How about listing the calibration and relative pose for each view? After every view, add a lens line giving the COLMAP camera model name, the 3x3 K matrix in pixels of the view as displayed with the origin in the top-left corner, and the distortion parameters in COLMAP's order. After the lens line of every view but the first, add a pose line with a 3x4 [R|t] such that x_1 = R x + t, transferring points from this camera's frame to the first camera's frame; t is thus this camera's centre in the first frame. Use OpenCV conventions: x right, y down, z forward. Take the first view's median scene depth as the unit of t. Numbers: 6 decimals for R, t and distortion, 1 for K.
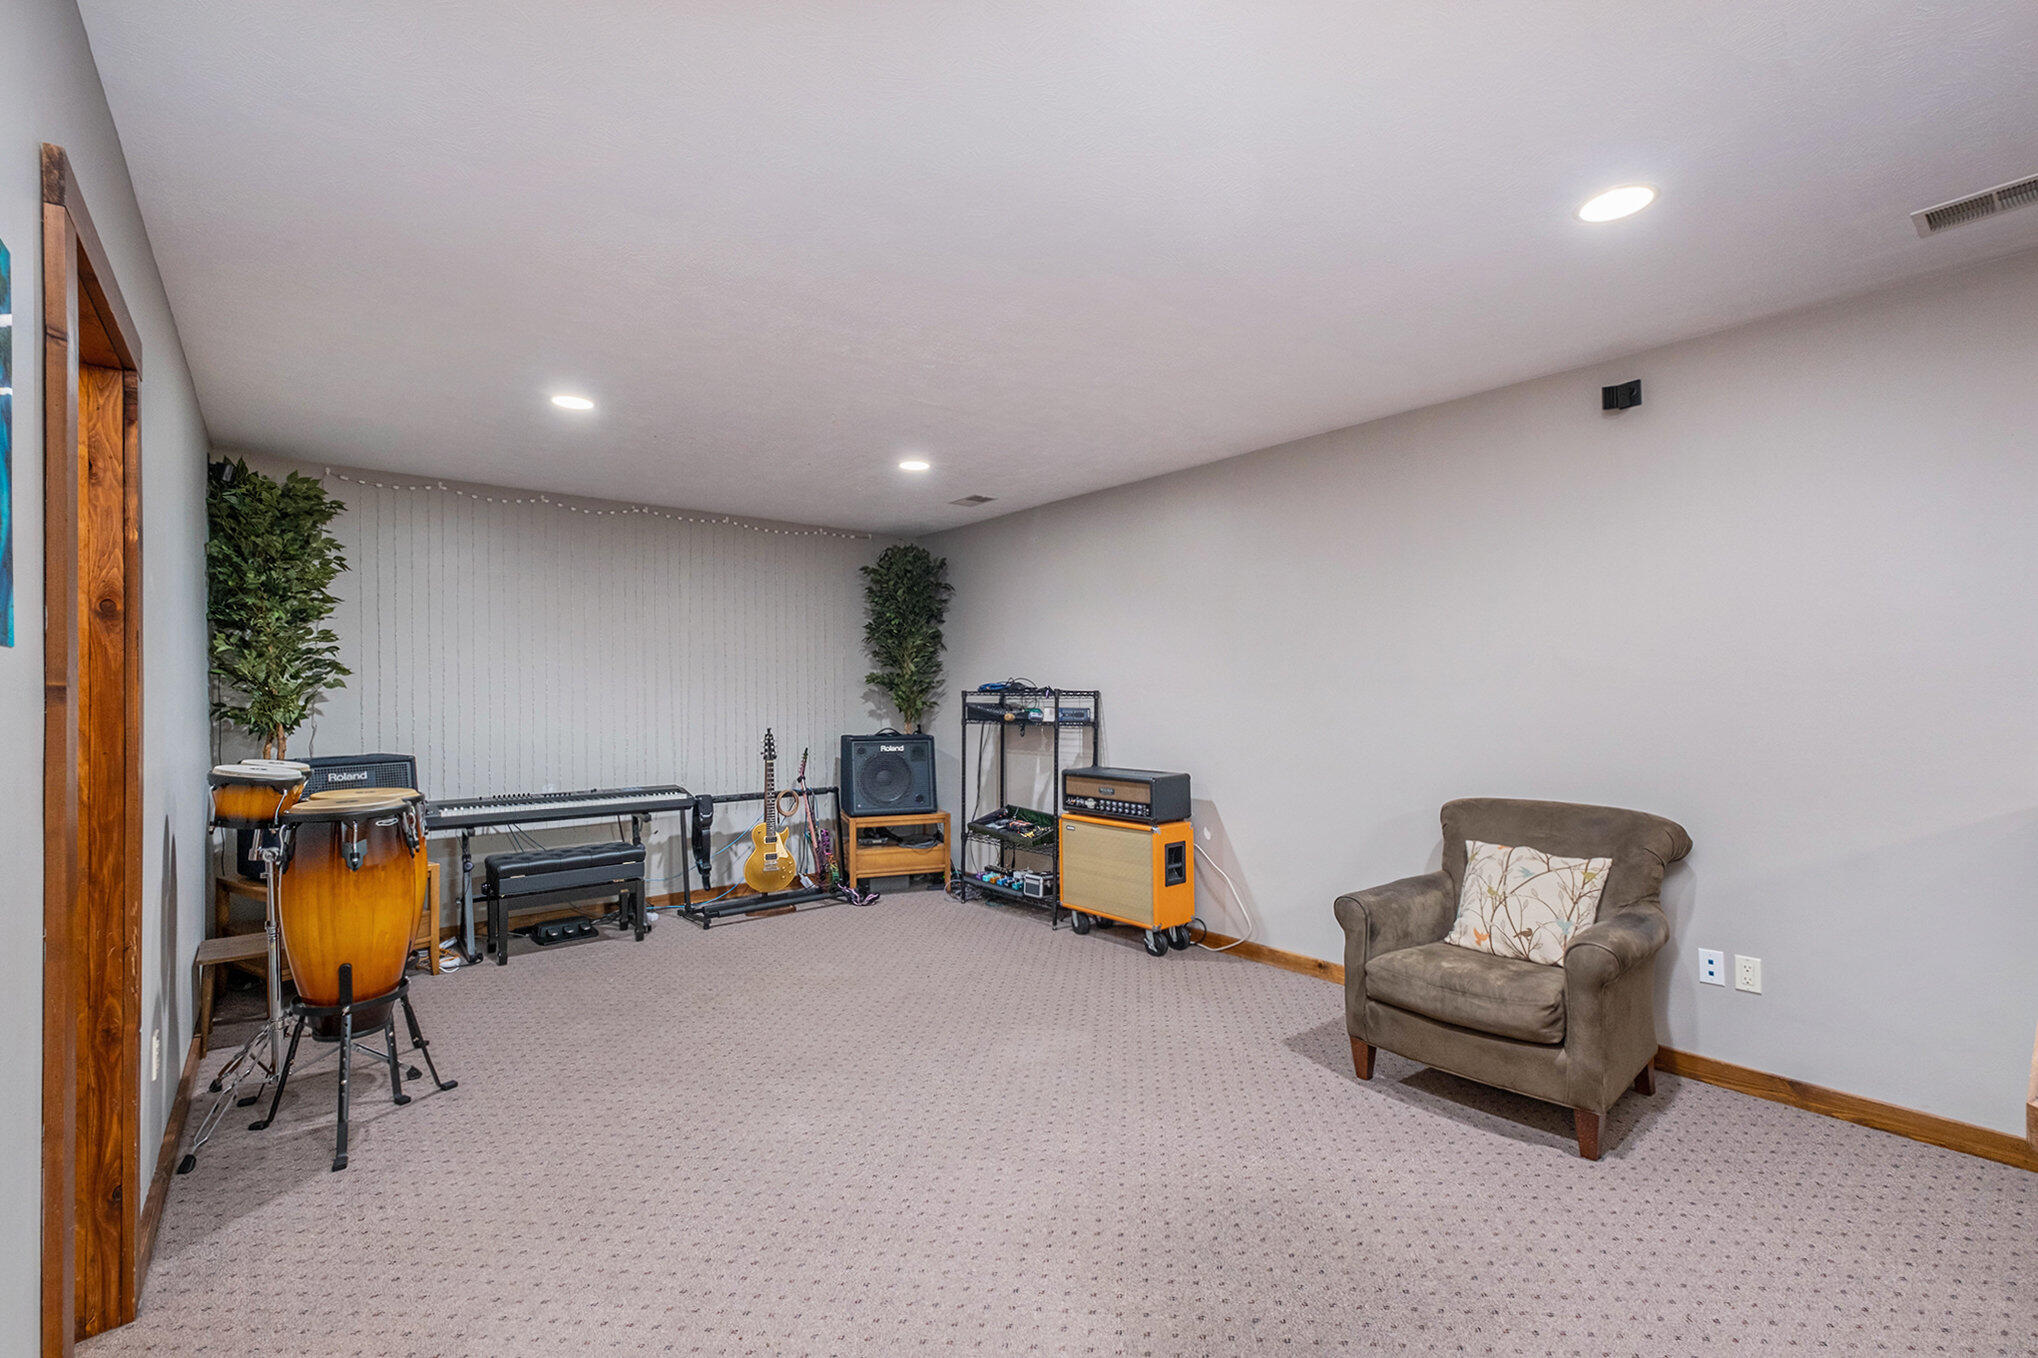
lens RADIAL K [[894.7, 0, 1022.8], [0, 894.7, 688.7], [0, 0, 1]] dist [0.002554, 0.000335]
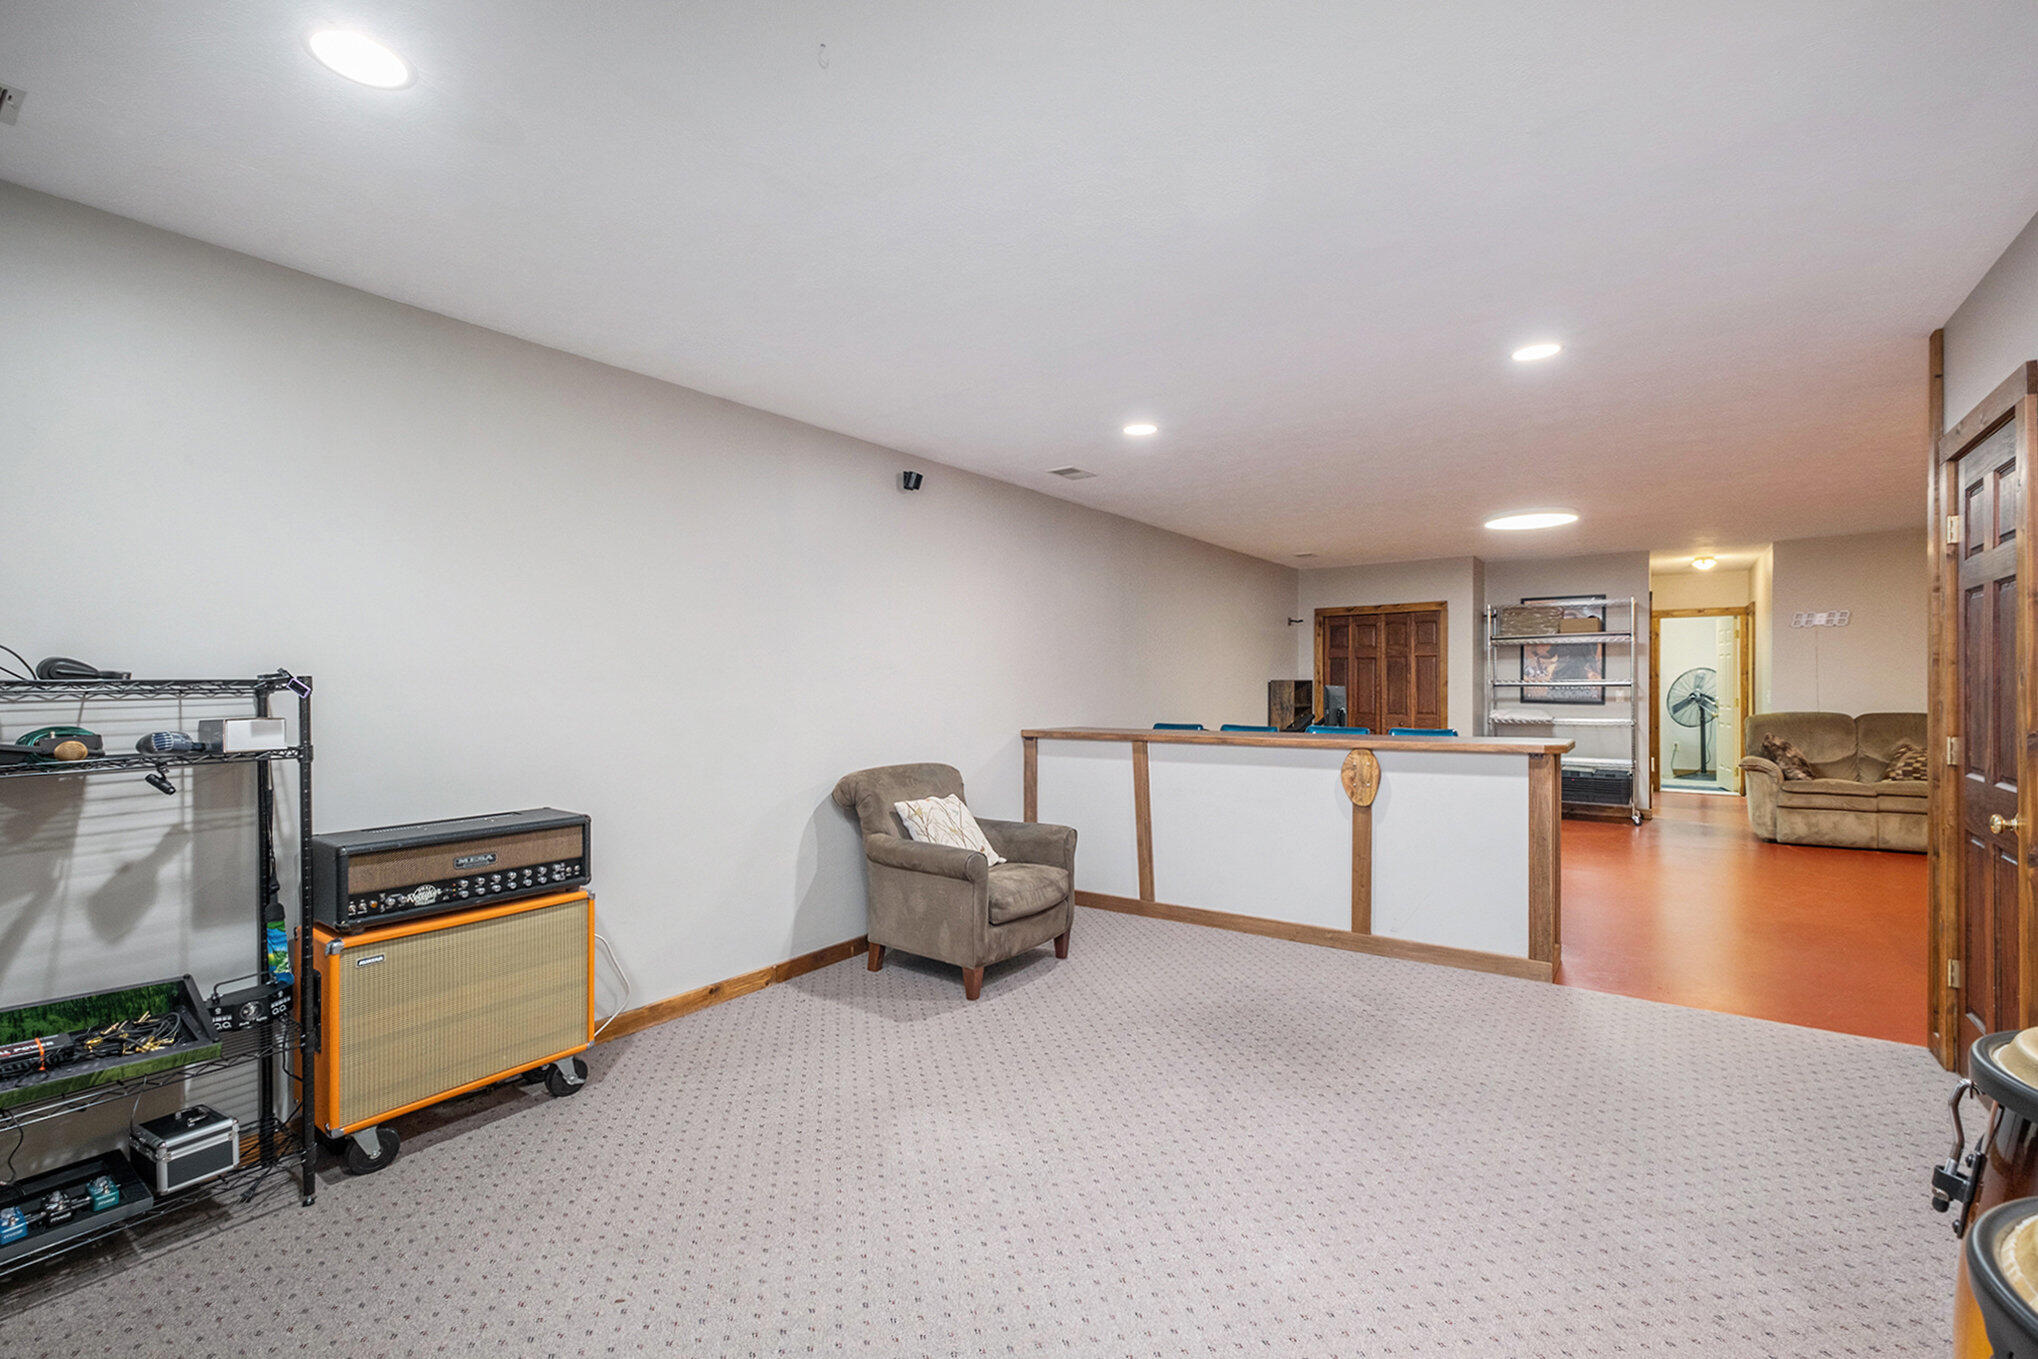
lens RADIAL K [[894.7, 0, 1022.8], [0, 894.7, 689.2], [0, 0, 1]] dist [0.002554, 0.000335]
pose [[-0.258877, -0.000795, 0.965910, -0.527248], [0.000215, 1.000000, 0.000881, 0.007496], [-0.965910, 0.000436, -0.258877, 0.809438]]
